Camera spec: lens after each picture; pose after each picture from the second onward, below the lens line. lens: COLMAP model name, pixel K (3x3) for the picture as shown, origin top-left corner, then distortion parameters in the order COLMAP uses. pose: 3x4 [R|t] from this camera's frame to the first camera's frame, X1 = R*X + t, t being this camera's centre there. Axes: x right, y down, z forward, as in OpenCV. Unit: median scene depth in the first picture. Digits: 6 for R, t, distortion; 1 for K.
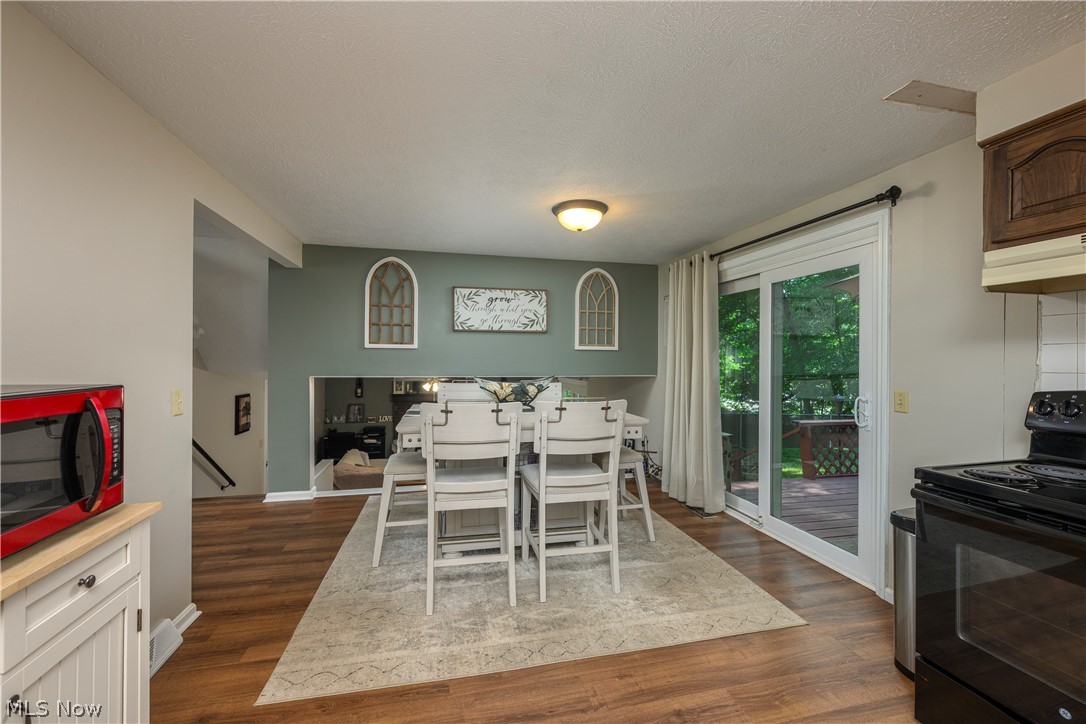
lens RADIAL K [[429.5, 0, 543.2], [0, 429.5, 357.6], [0, 0, 1]] dist [0.000048, 0.000015]
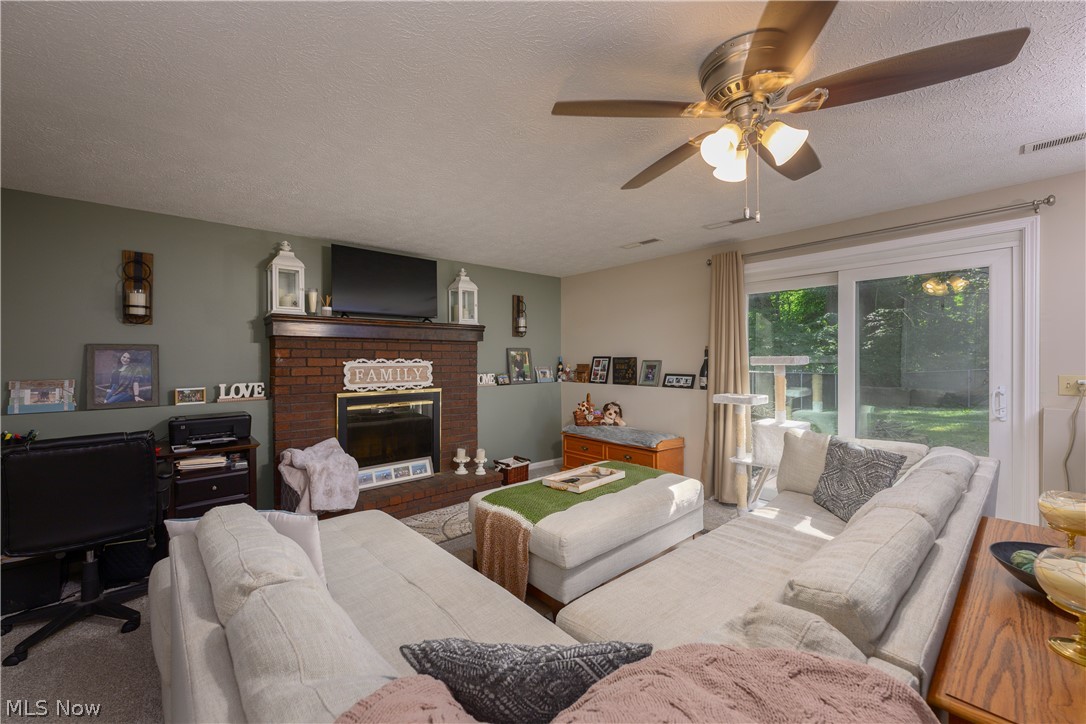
lens RADIAL K [[429.5, 0, 537.7], [0, 429.5, 361.2], [0, 0, 1]] dist [0.000048, 0.000015]
pose [[0.900555, -0.016647, 0.434423, -0.309593], [0.012680, 0.999847, 0.012030, 0.120217], [-0.434557, -0.005325, 0.900629, 0.614763]]
